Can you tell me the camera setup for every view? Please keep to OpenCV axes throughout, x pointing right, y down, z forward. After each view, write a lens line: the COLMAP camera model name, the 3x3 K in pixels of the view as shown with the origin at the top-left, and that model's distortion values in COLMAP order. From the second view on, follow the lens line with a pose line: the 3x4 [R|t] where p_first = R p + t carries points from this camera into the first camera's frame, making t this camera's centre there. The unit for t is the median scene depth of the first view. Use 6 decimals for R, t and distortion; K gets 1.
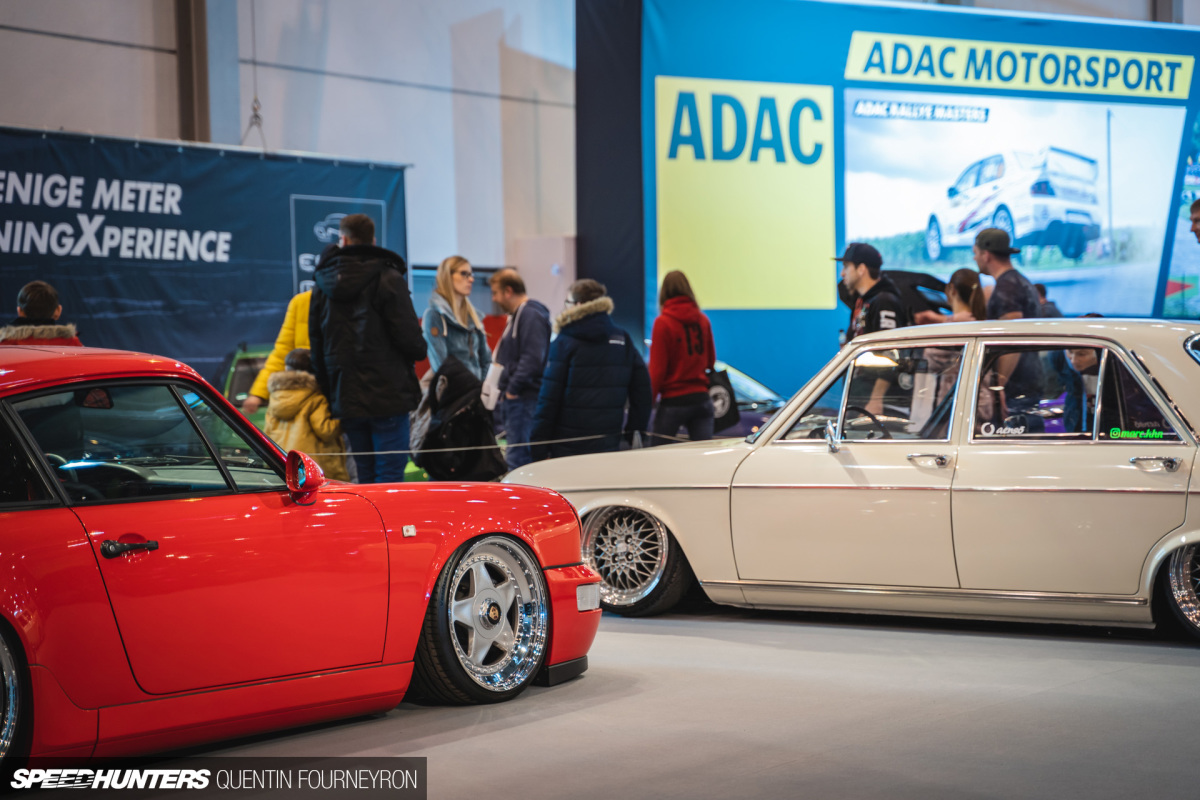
lens RADIAL K [[2534.0, 0, 600.0], [0, 2534.0, 400.0], [0, 0, 1]] dist [0.272502, 0.213771]
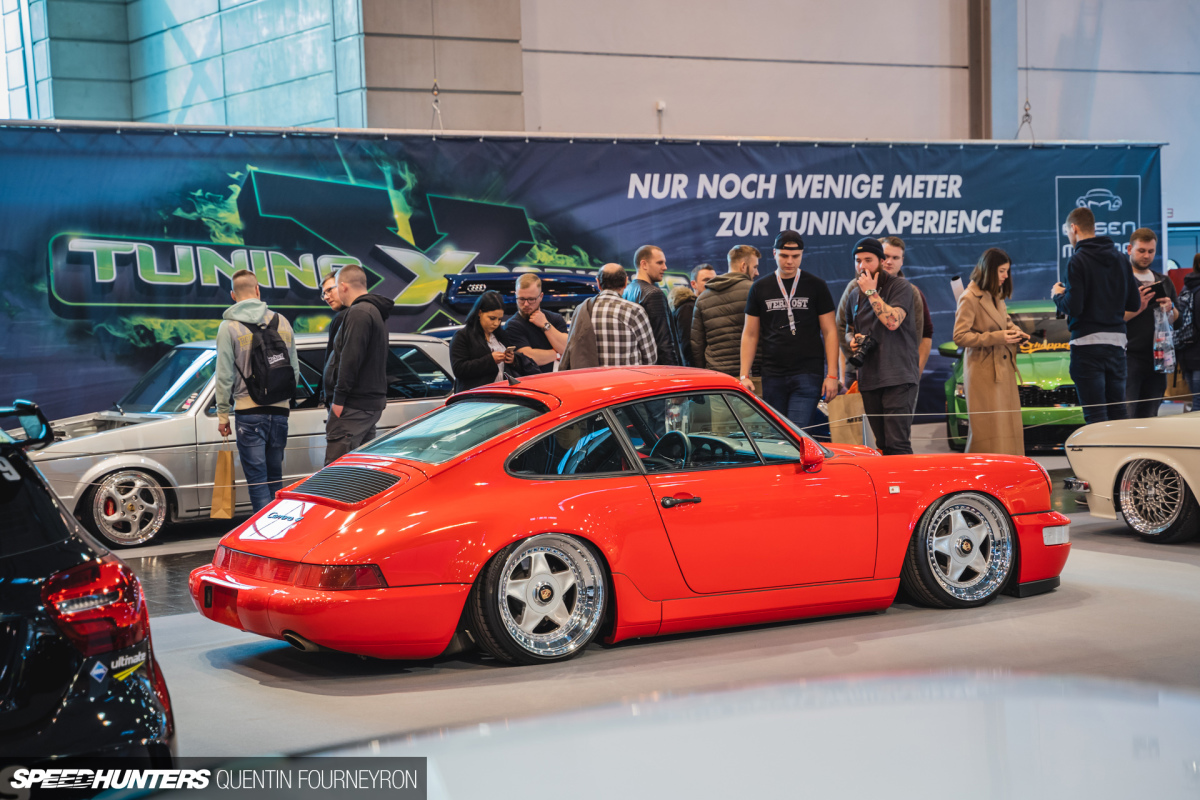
lens RADIAL K [[2160.7, 0, 600.0], [0, 2160.7, 400.0], [0, 0, 1]] dist [0.274714, -0.057029]
pose [[0.919276, 0.011499, -0.393445, 0.106415], [0.007498, 0.998880, 0.046714, -0.024452], [0.393542, -0.045894, 0.918161, -0.089082]]
